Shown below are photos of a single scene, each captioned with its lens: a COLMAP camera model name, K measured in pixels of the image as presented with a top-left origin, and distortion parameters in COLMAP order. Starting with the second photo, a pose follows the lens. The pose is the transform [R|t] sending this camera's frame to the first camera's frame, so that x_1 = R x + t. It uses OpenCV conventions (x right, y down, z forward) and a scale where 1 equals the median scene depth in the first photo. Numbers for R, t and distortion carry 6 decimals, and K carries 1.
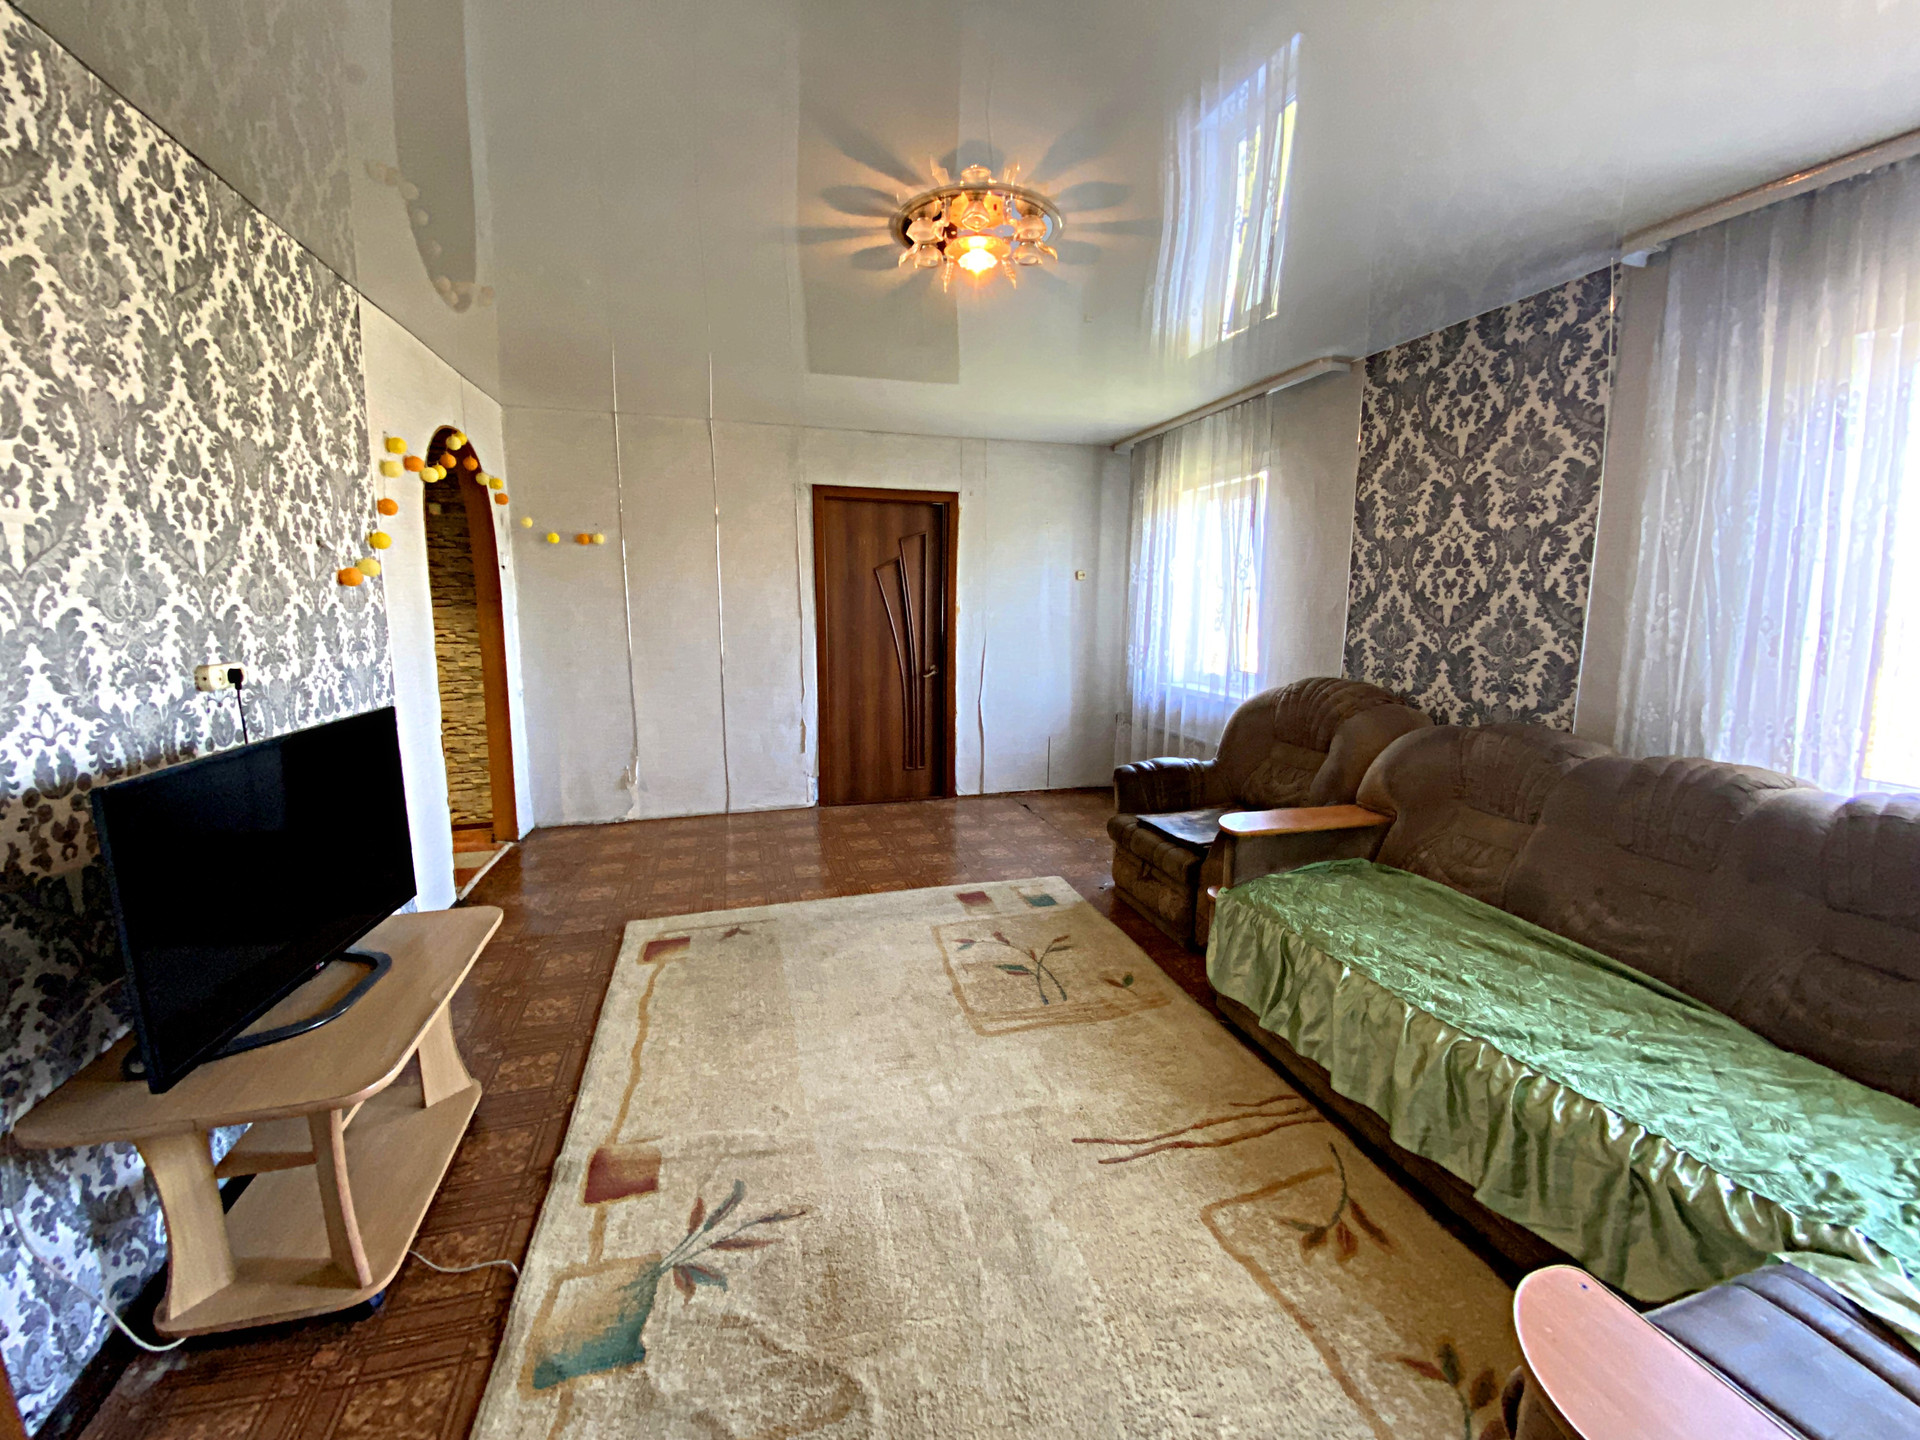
lens RADIAL K [[770.0, 0, 953.8], [0, 770.0, 716.9], [0, 0, 1]] dist [0.006645, -0.012881]
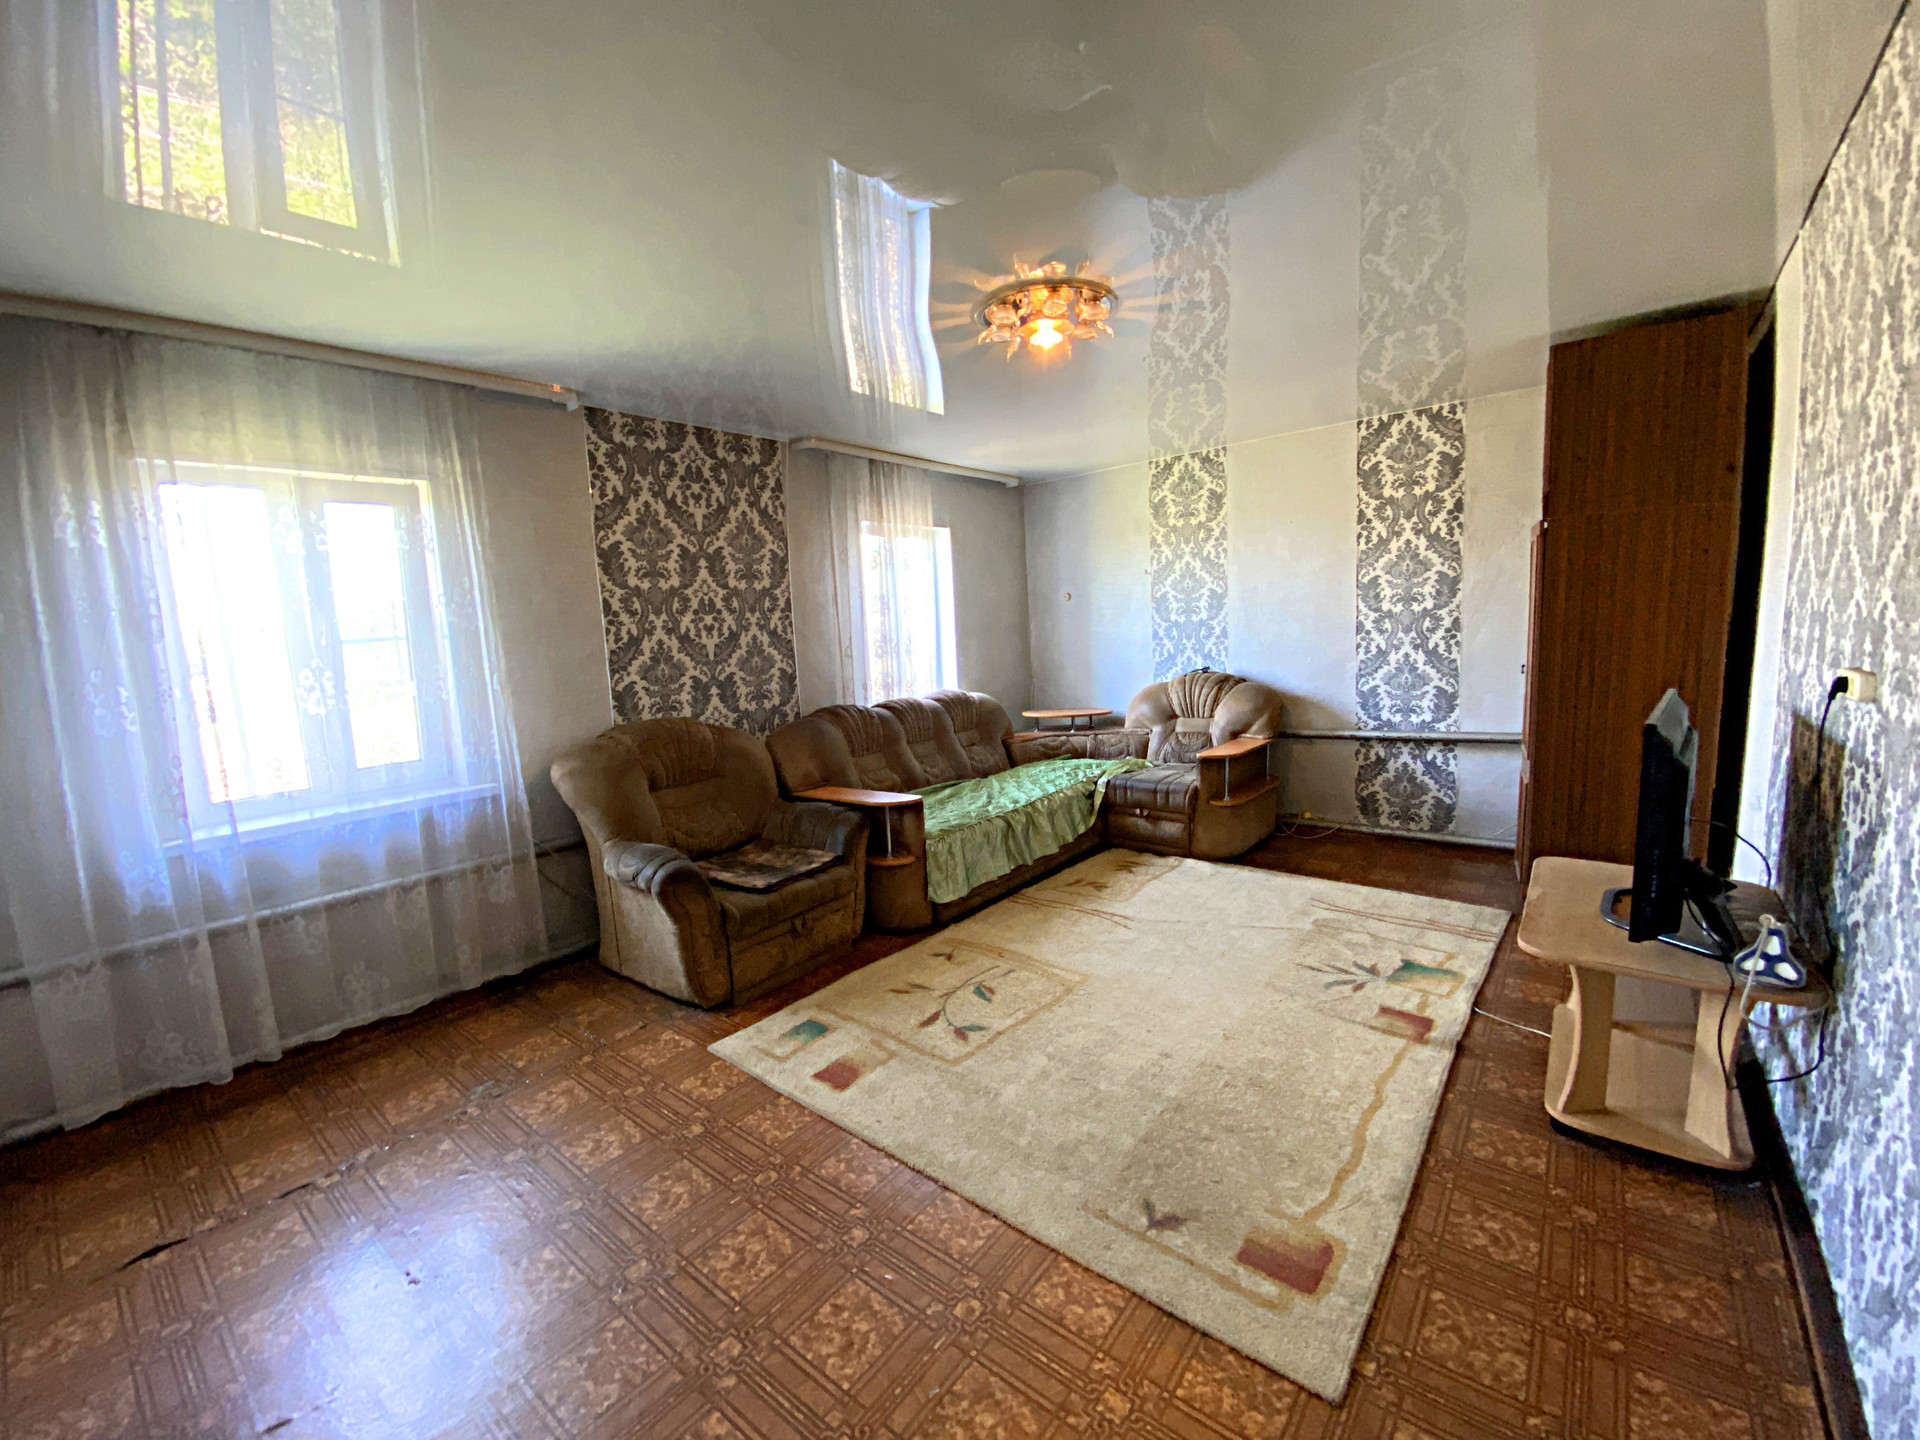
lens RADIAL K [[770.0, 0, 948.0], [0, 770.0, 720.2], [0, 0, 1]] dist [0.006645, -0.012881]
pose [[-0.559431, -0.080733, 0.824936, -0.672020], [0.173163, 0.961901, 0.211568, -0.230463], [-0.810587, 0.261207, -0.524138, 1.413060]]
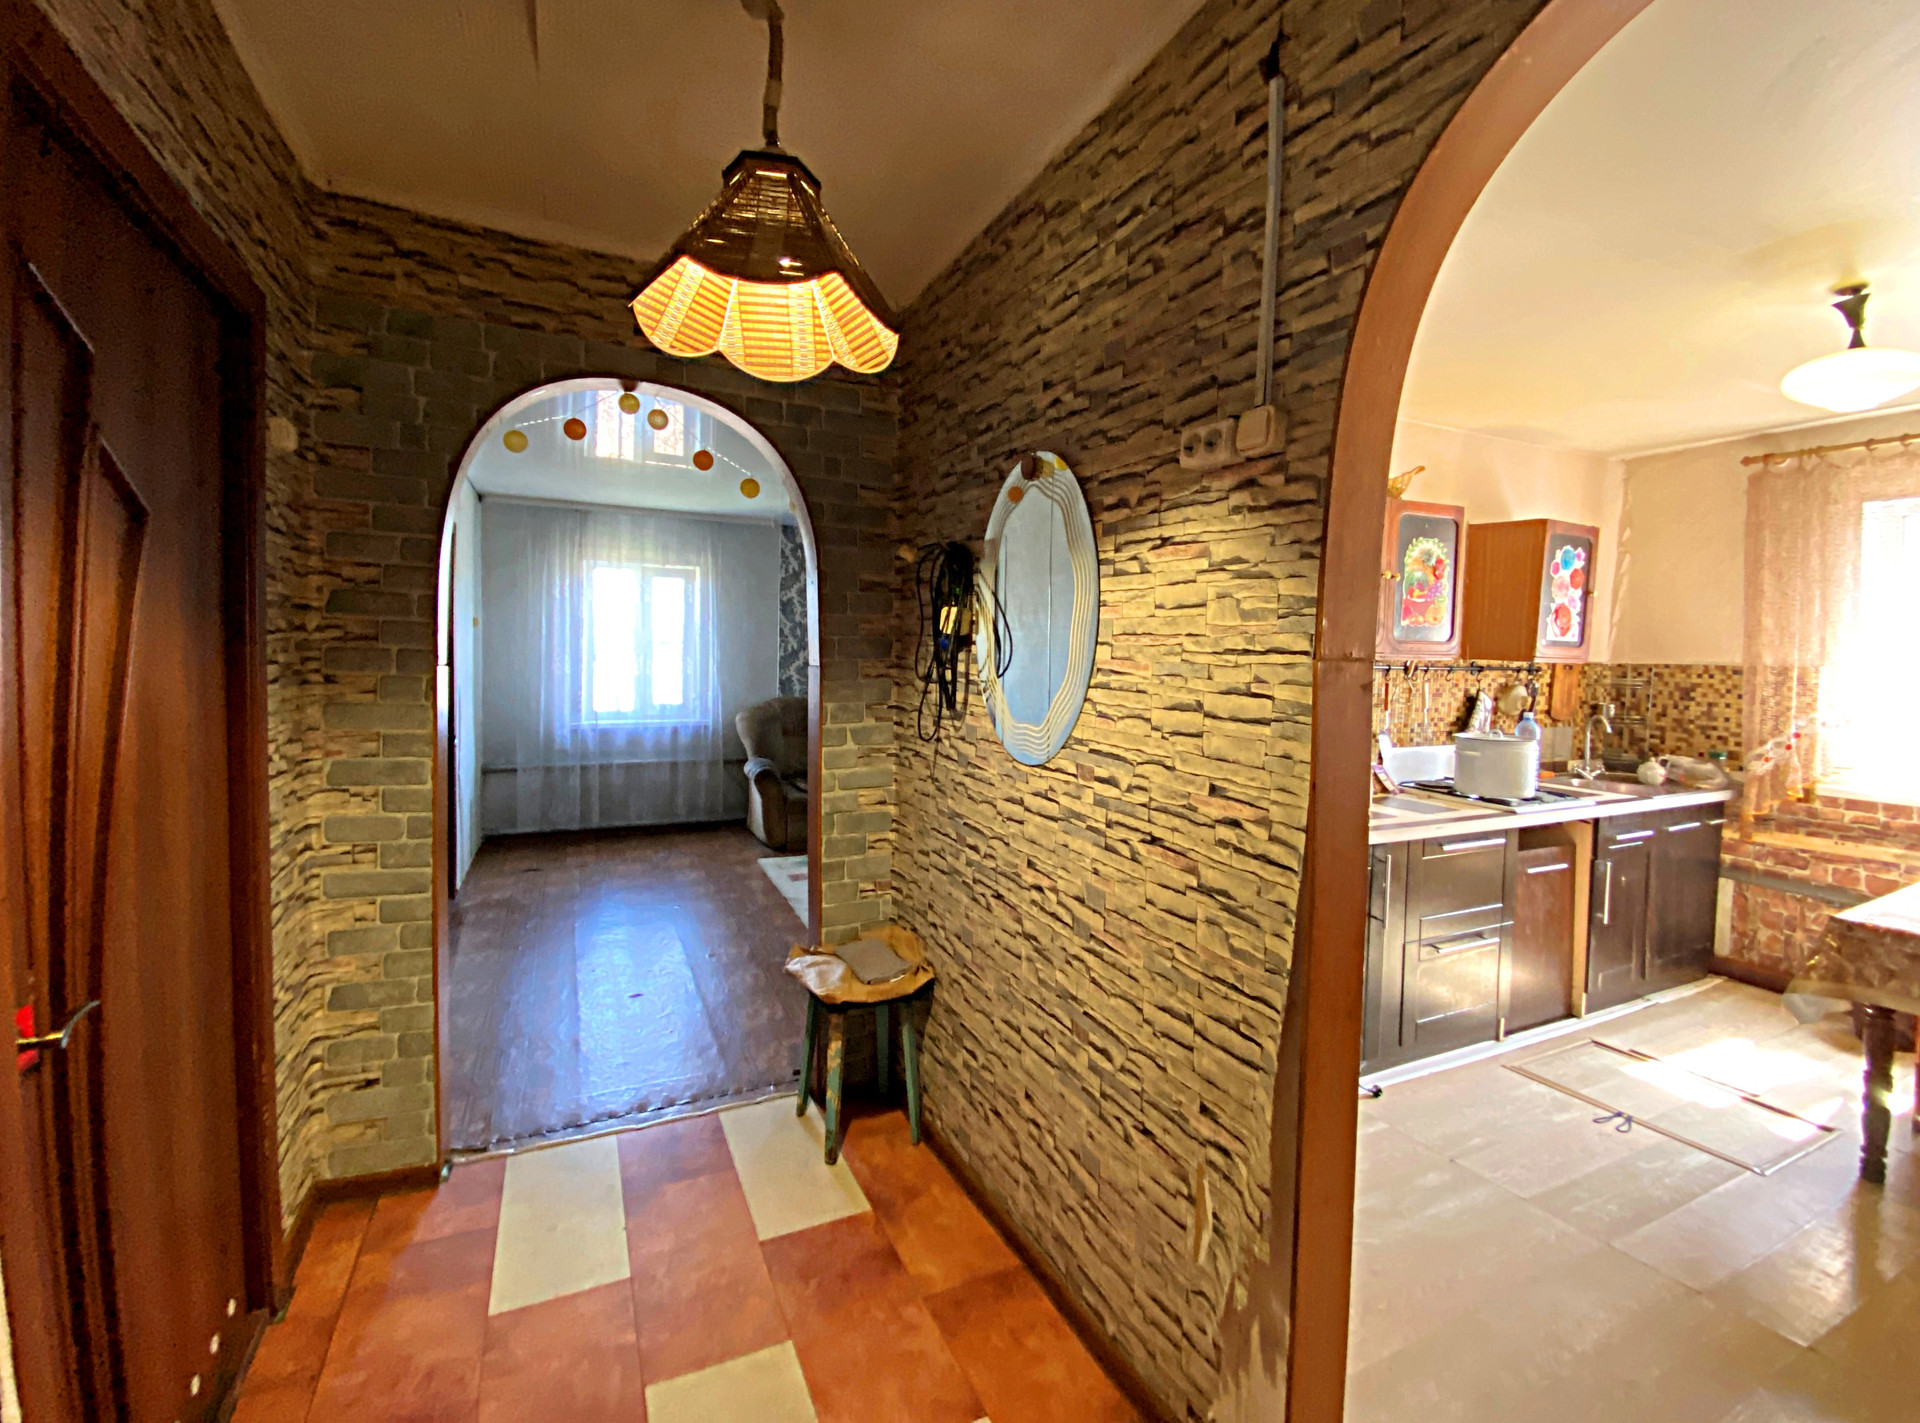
lens RADIAL K [[744.0, 0, 941.8], [0, 744.0, 678.5], [0, 0, 1]] dist [-0.047020, -0.001568]
pose [[-0.168475, -0.028223, 0.985302, -1.462213], [0.134655, 0.989560, 0.051369, -0.157430], [-0.976465, 0.141331, -0.162916, 1.091986]]
